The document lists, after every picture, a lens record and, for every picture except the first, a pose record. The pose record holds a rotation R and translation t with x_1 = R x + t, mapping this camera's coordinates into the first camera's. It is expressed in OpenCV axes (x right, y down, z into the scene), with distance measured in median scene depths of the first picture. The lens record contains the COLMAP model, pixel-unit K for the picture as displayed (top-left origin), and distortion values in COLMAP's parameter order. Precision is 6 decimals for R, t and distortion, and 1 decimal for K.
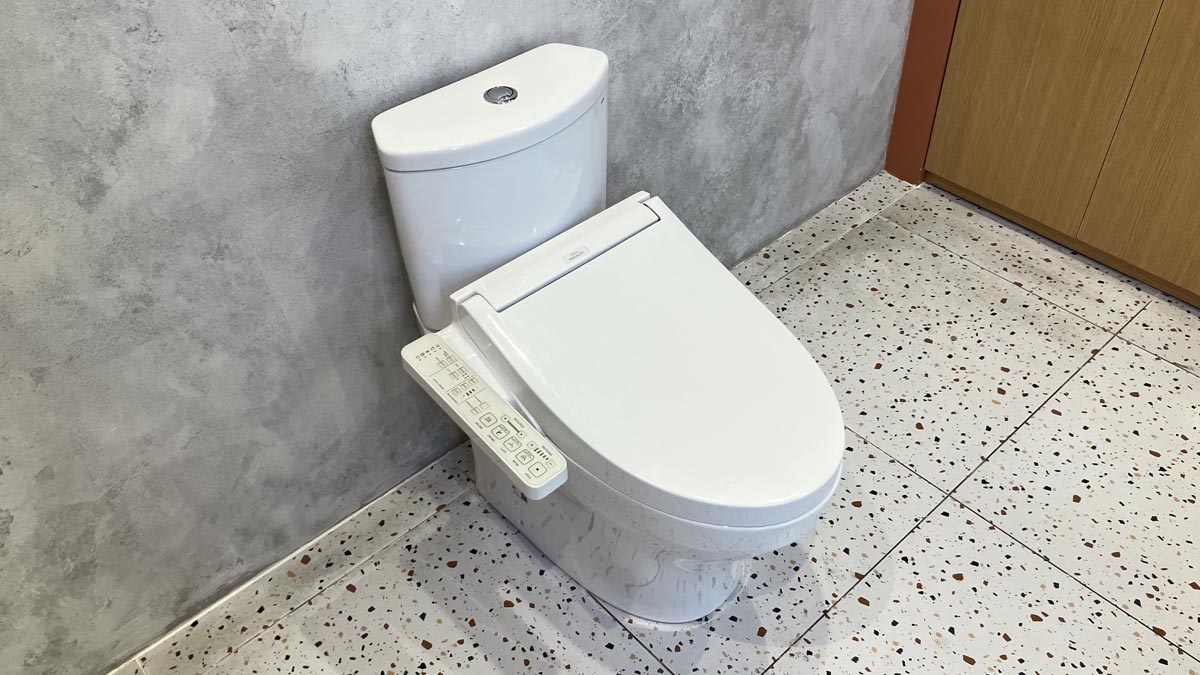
lens RADIAL K [[985.8, 0, 600.0], [0, 985.8, 337.5], [0, 0, 1]] dist [0.026958, -0.003803]
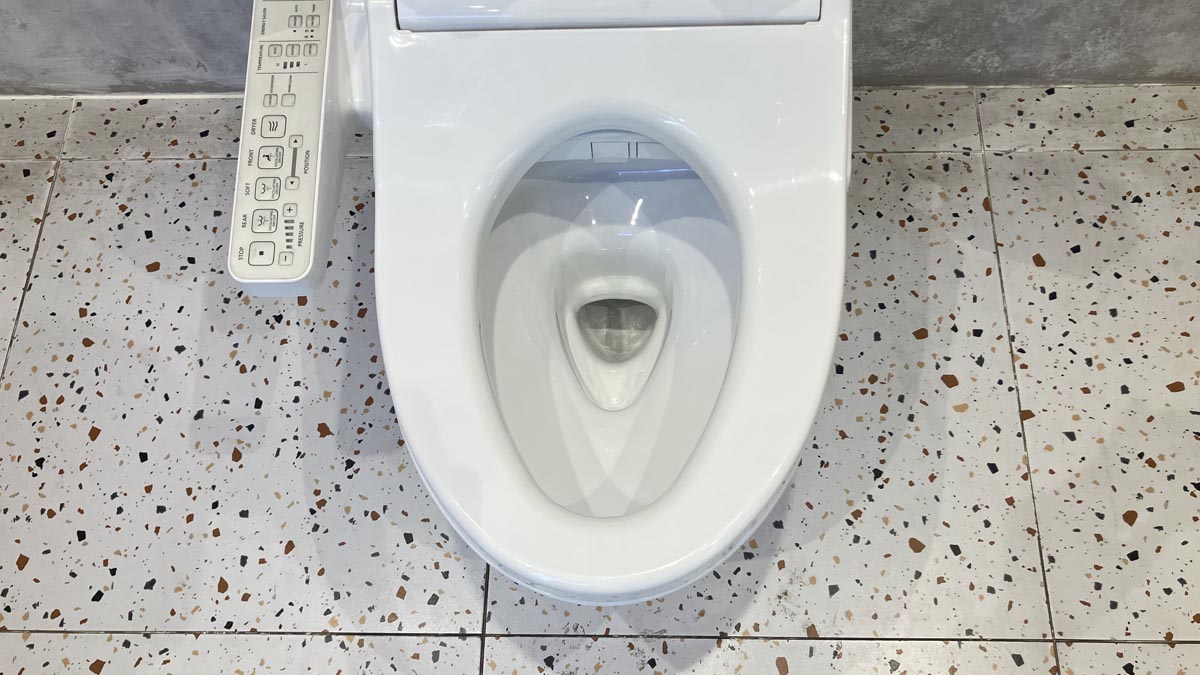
lens RADIAL K [[986.4, 0, 615.7], [0, 986.4, 350.4], [0, 0, 1]] dist [0.008558, 0.009829]
pose [[0.733680, 0.633219, -0.246471, 0.208041], [-0.453554, 0.726463, 0.516275, -0.159905], [0.505967, -0.266993, 0.820190, 0.456154]]
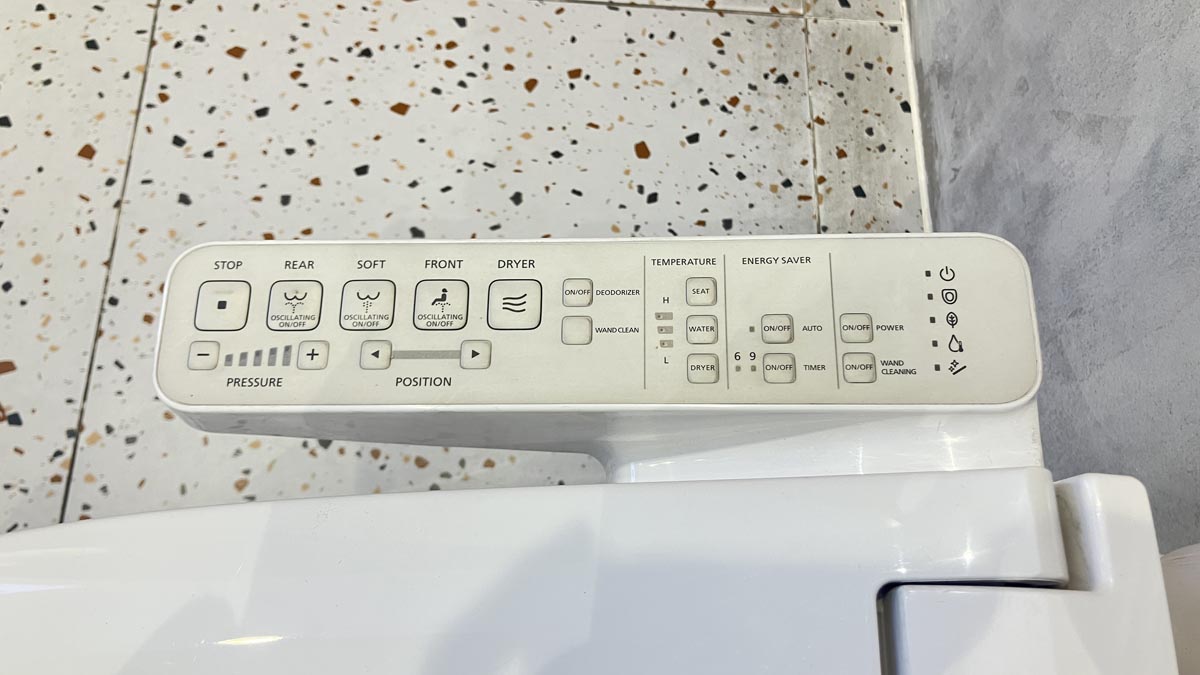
lens RADIAL K [[996.7, 0, 596.4], [0, 996.7, 347.6], [0, 0, 1]] dist [0.001950, -0.001416]
pose [[-0.678953, 0.686860, -0.259319, -0.040445], [-0.540845, -0.229061, 0.809332, -0.110491], [0.496498, 0.689750, 0.527006, 0.684698]]
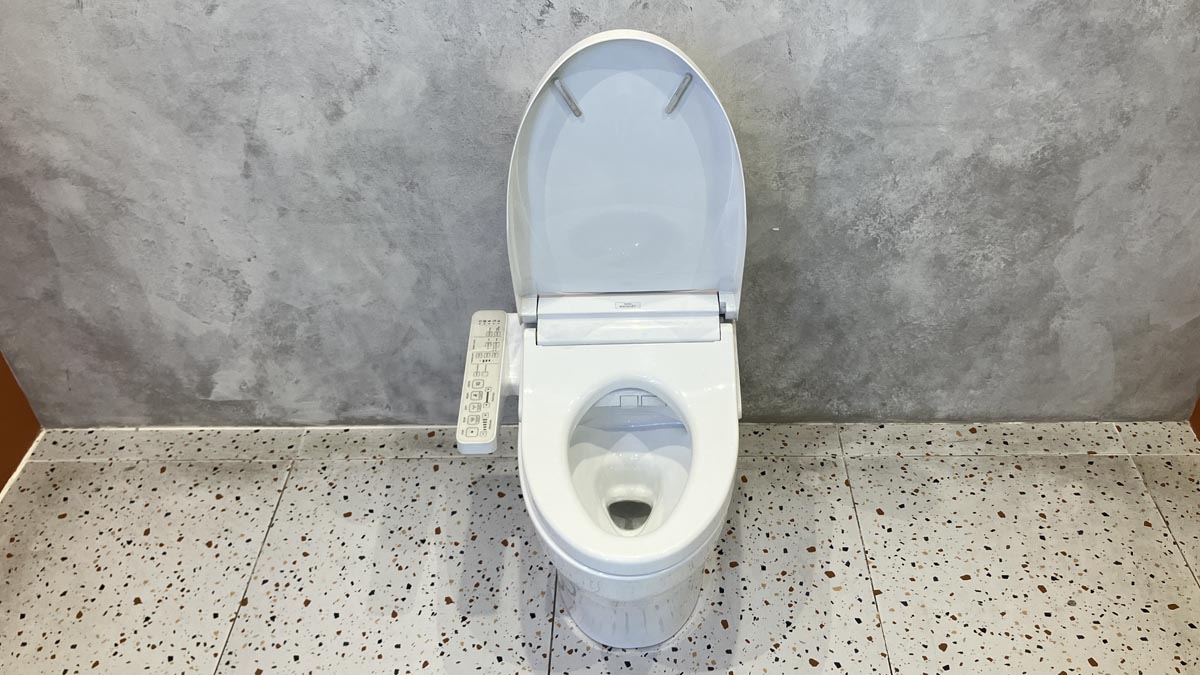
lens RADIAL K [[981.3, 0, 605.0], [0, 981.3, 344.5], [0, 0, 1]] dist [0.063727, -0.140146]
pose [[0.725224, 0.445842, -0.524667, 0.512902], [-0.460606, 0.880562, 0.111593, -0.135064], [0.511755, 0.160735, 0.843962, -0.000996]]
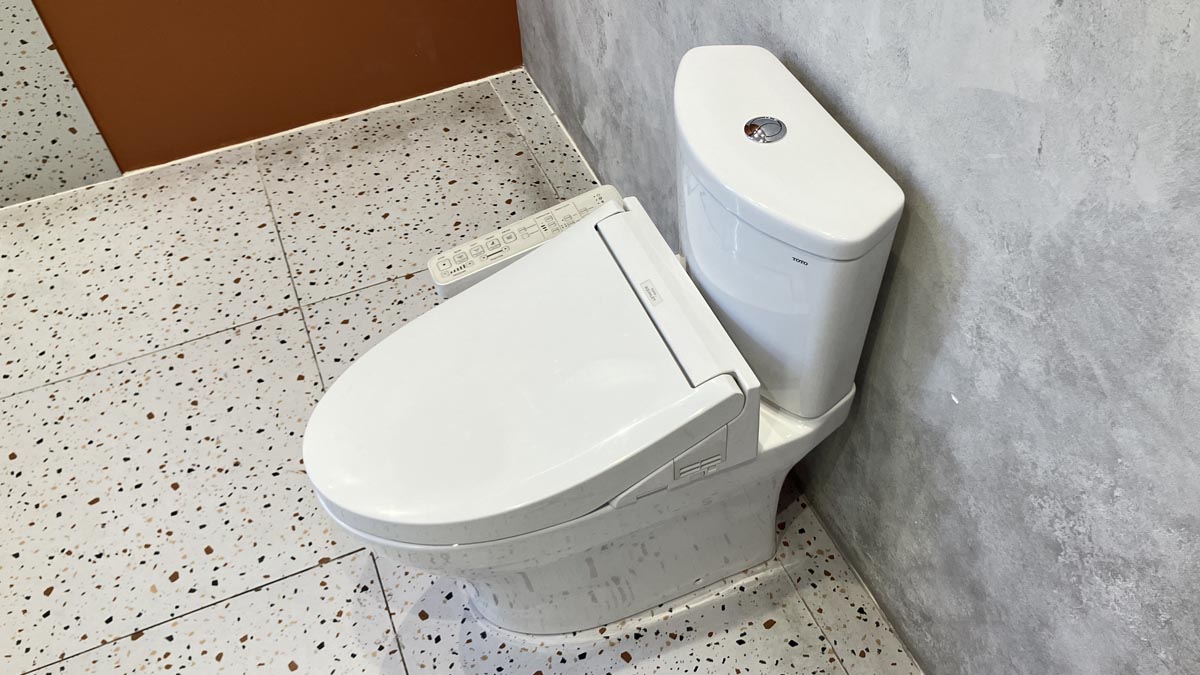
lens RADIAL K [[987.2, 0, 601.9], [0, 987.2, 347.9], [0, 0, 1]] dist [0.007050, 0.015703]
pose [[-0.332648, 0.740288, -0.584225, 0.455753], [-0.599183, 0.312477, 0.737114, -0.583304], [0.728234, 0.595258, 0.339623, 0.602128]]
